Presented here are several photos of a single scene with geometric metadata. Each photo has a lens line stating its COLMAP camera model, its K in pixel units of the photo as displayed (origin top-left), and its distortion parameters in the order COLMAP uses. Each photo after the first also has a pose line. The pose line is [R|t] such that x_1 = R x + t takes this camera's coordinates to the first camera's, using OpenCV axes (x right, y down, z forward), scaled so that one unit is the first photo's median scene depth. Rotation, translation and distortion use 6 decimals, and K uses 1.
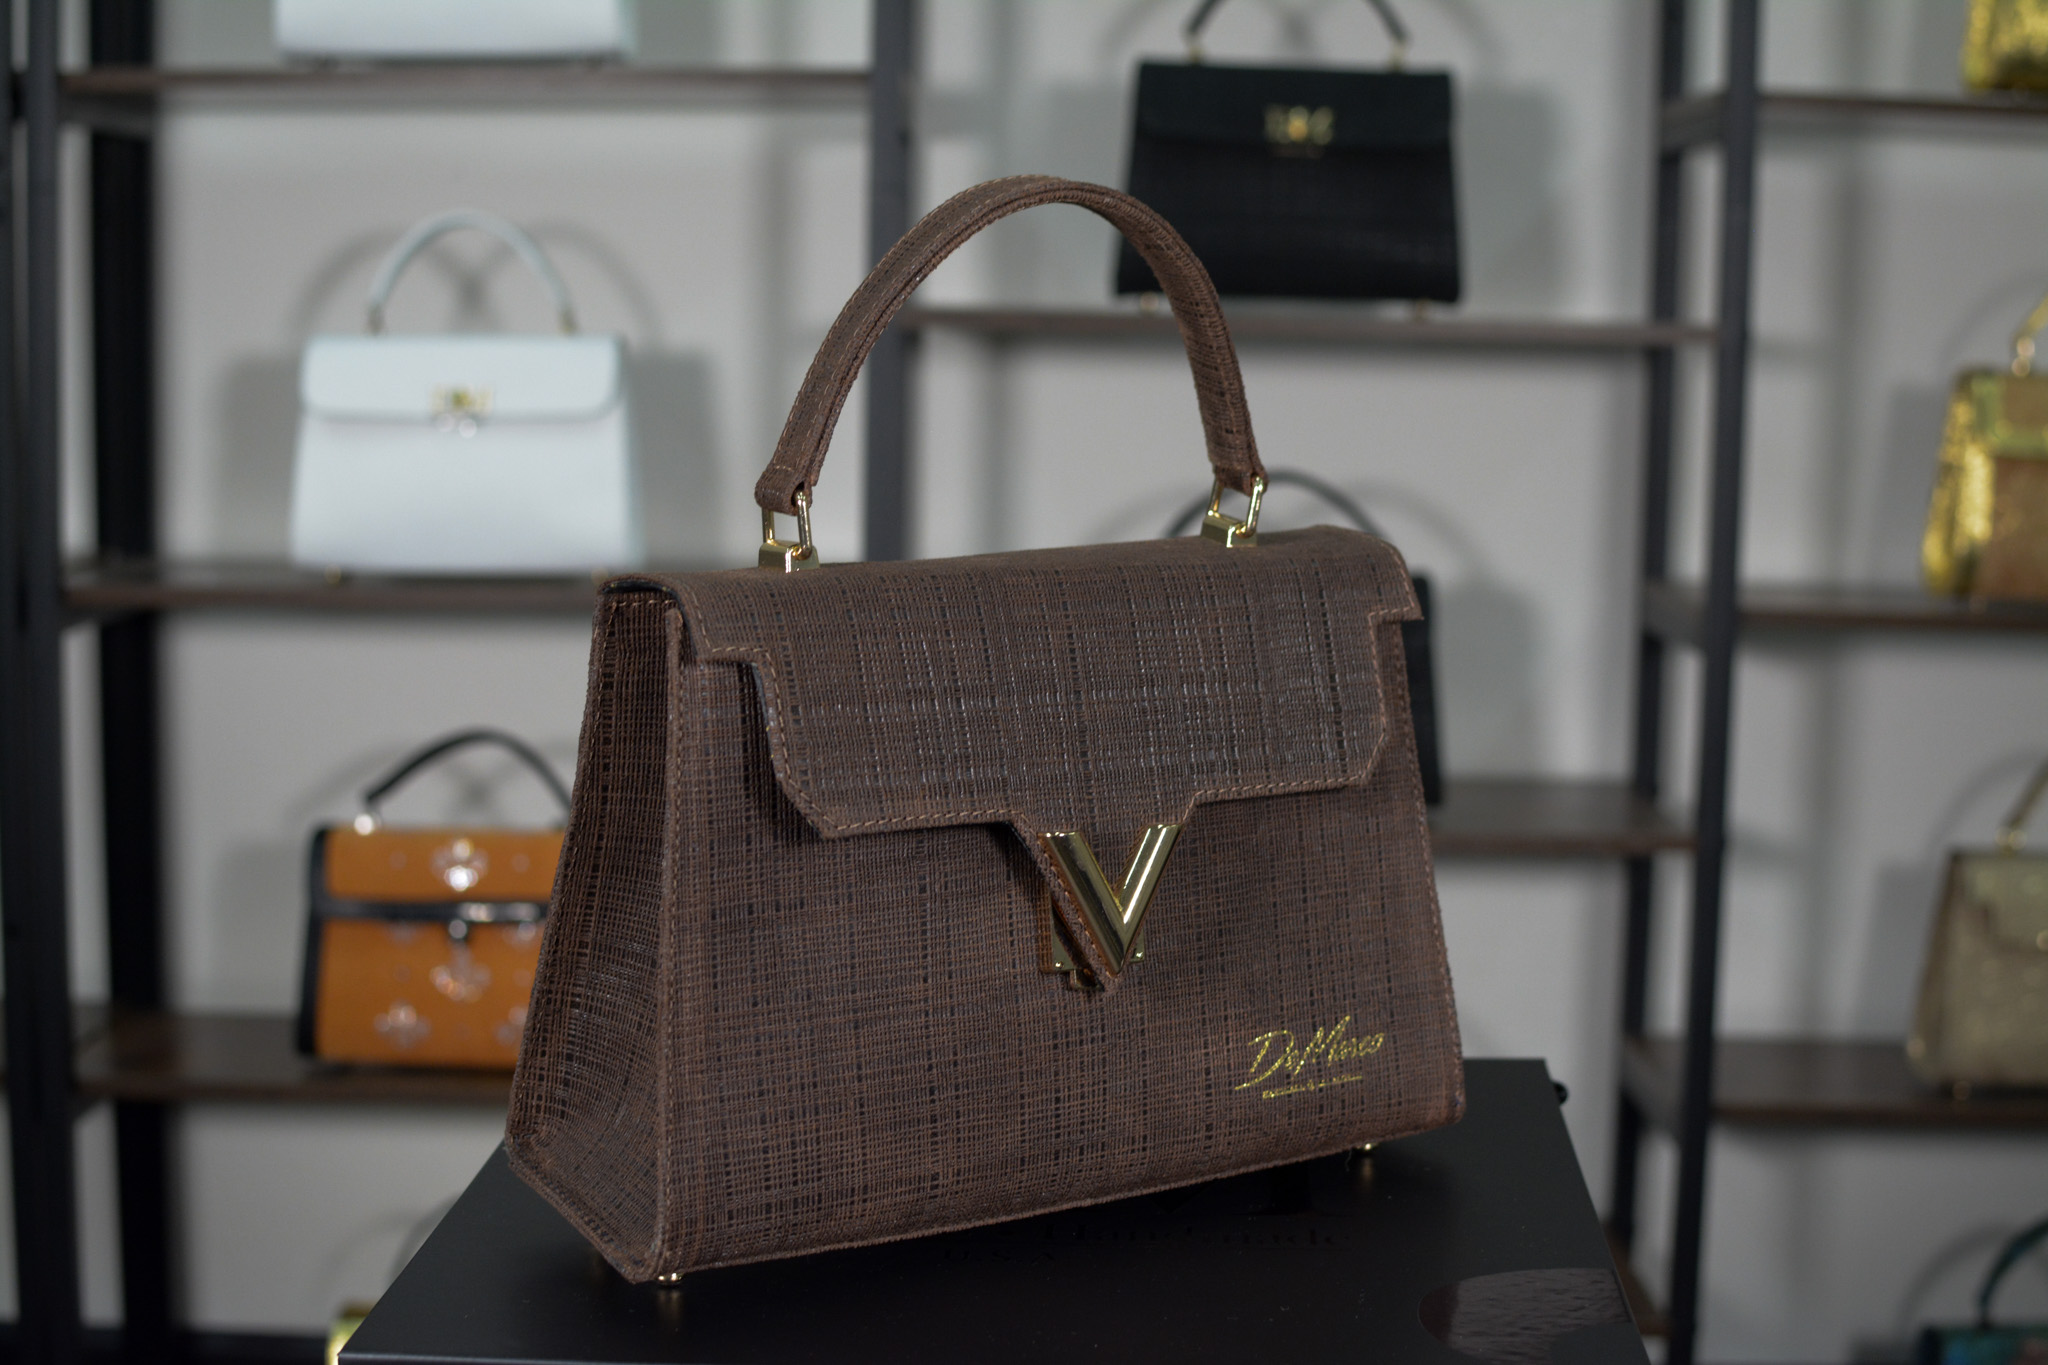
lens RADIAL K [[3023.8, 0, 1024.0], [0, 3023.8, 682.5], [0, 0, 1]] dist [-0.129089, -0.016555]
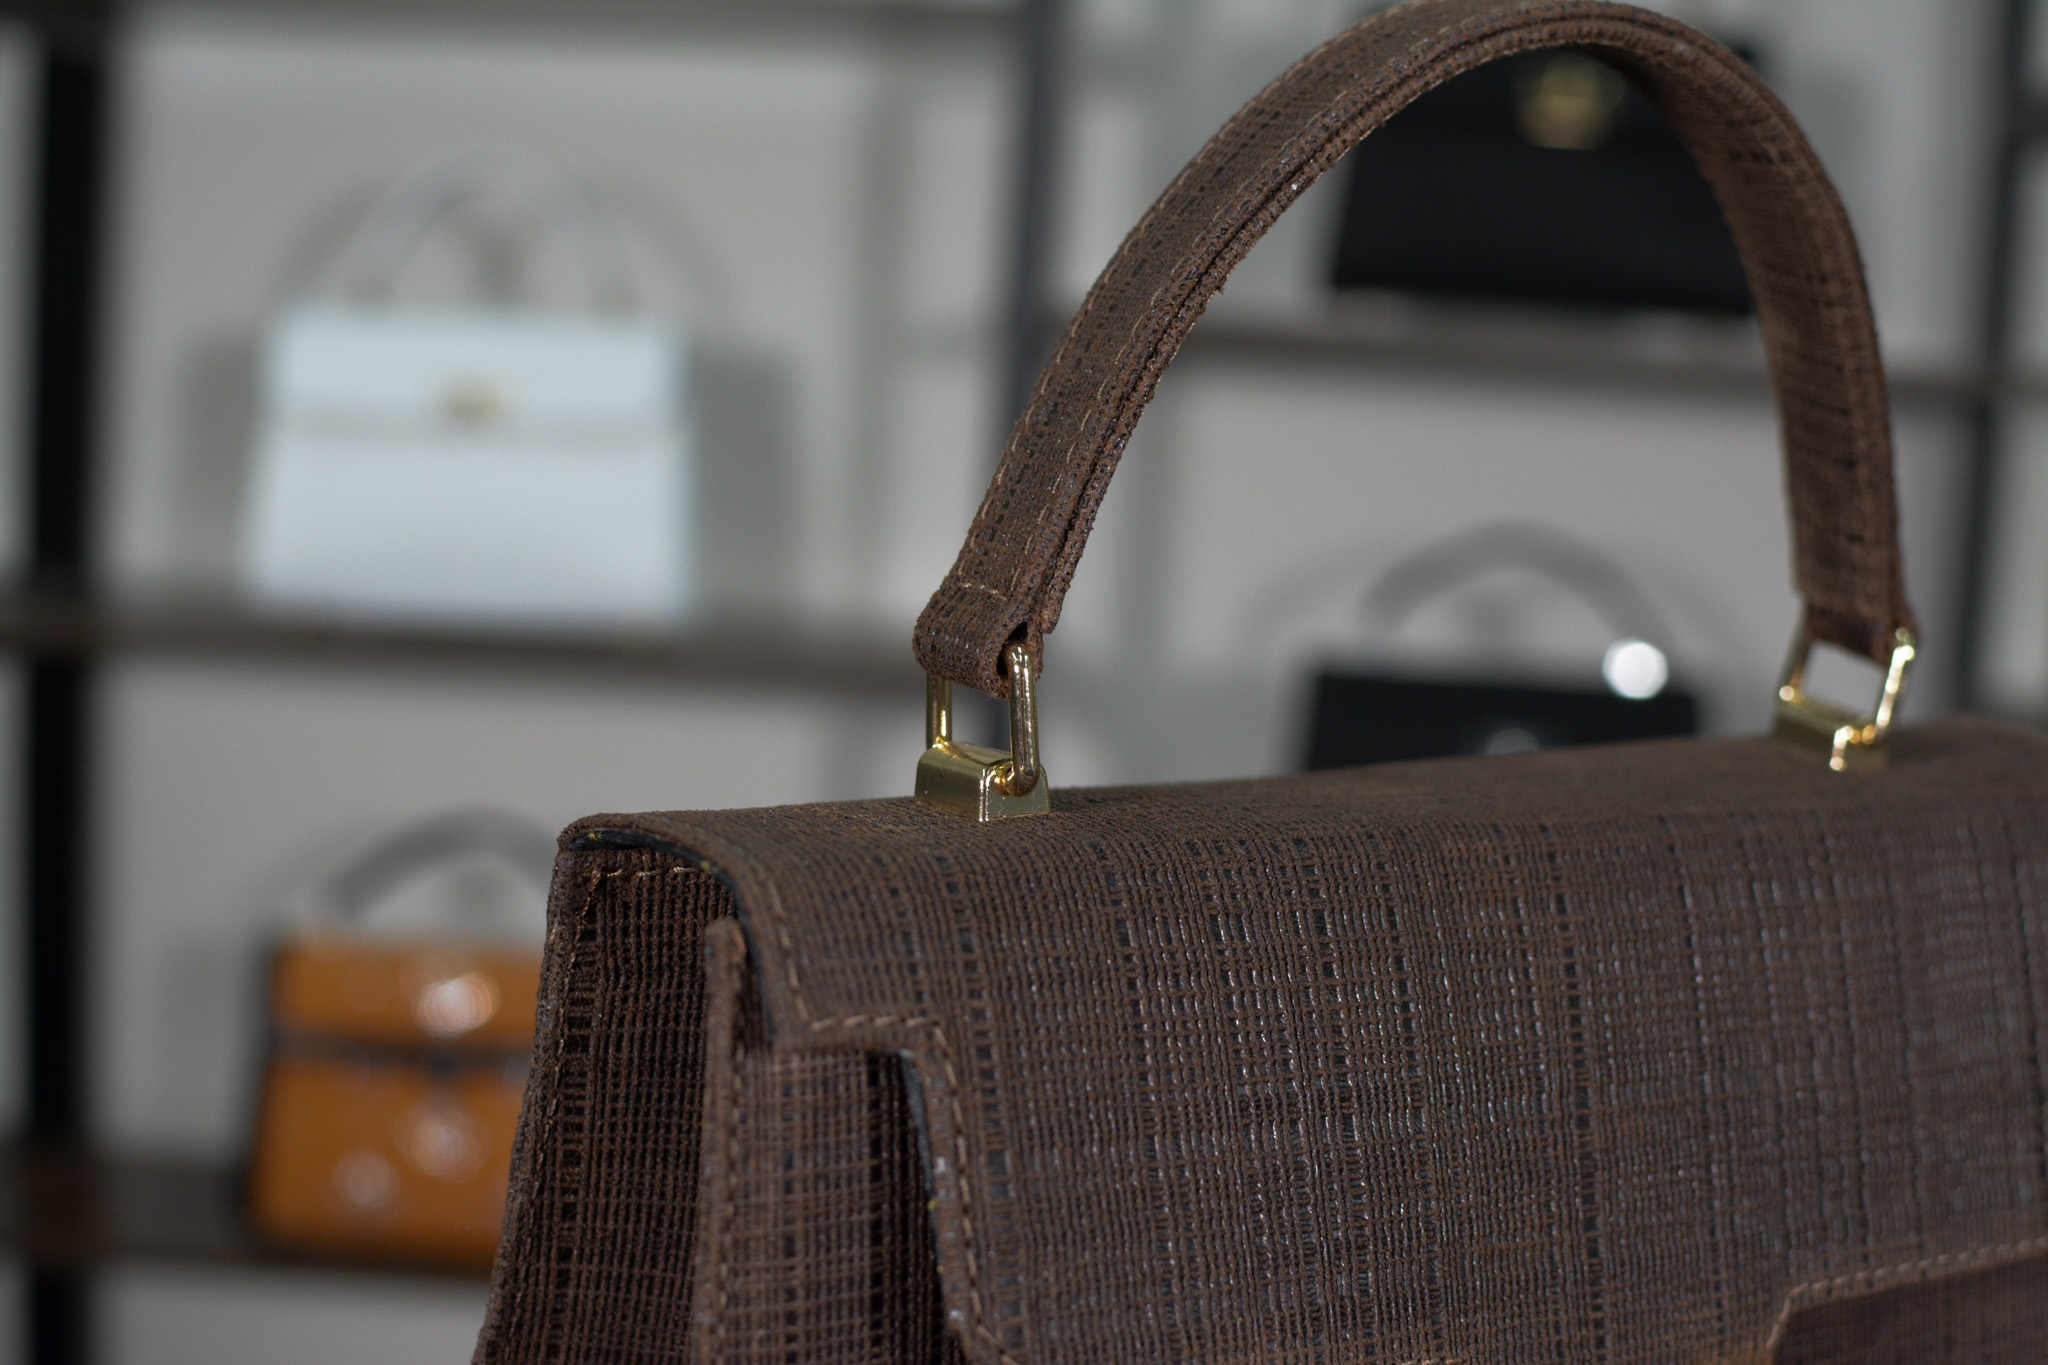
lens RADIAL K [[3091.3, 0, 1088.5], [0, 3091.3, 733.0], [0, 0, 1]] dist [-0.141728, -0.001655]
pose [[0.999035, 0.043919, -0.000937, -0.062499], [-0.043911, 0.999007, 0.007600, -0.053945], [0.001270, -0.007552, 0.999971, 0.538740]]
